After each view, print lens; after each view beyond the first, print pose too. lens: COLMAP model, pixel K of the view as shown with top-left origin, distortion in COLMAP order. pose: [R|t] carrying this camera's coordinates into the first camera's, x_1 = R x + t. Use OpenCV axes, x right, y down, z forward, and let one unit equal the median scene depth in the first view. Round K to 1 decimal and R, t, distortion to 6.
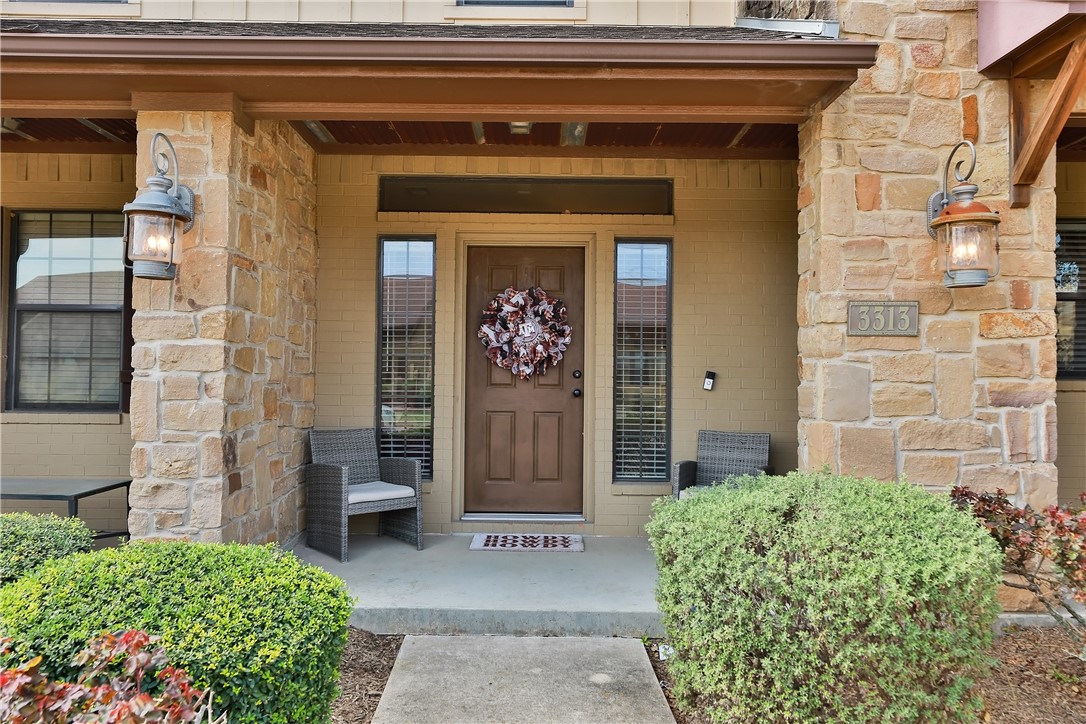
lens RADIAL K [[792.7, 0, 543.0], [0, 792.7, 362.0], [0, 0, 1]] dist [0.005129, 0.001678]
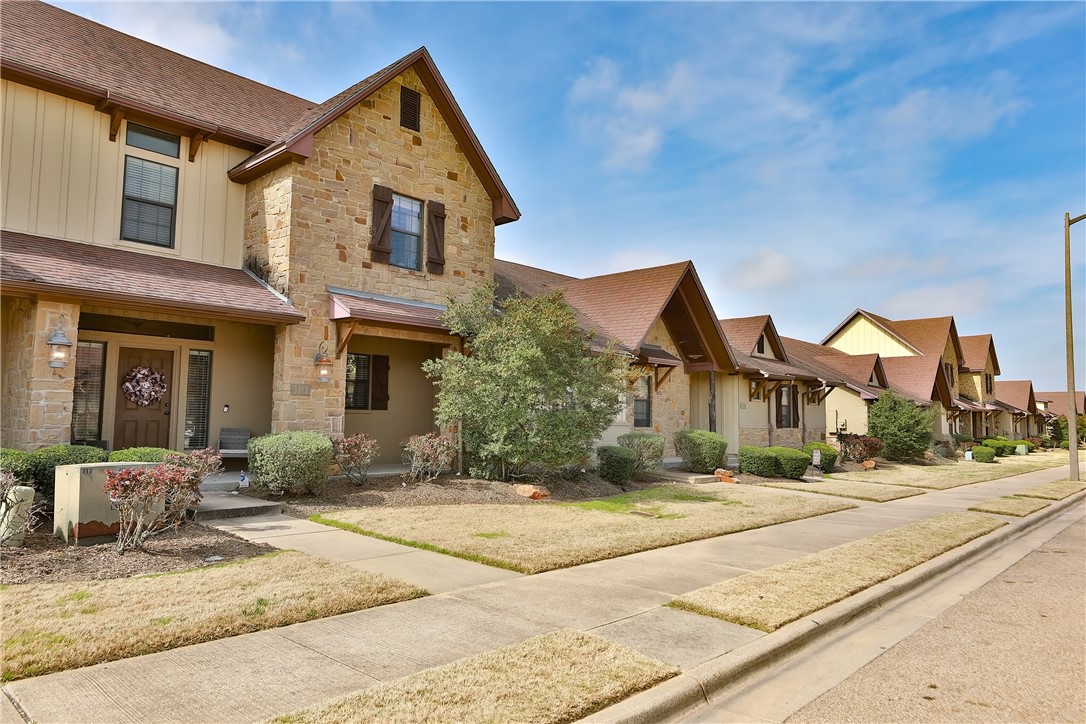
lens RADIAL K [[721.9, 0, 543.0], [0, 721.9, 362.0], [0, 0, 1]] dist [-0.002702, -0.000475]
pose [[0.673251, 0.059184, 0.737042, -0.823630], [-0.024791, 0.998038, -0.057496, -0.016293], [-0.738998, 0.020437, 0.673397, -1.313812]]
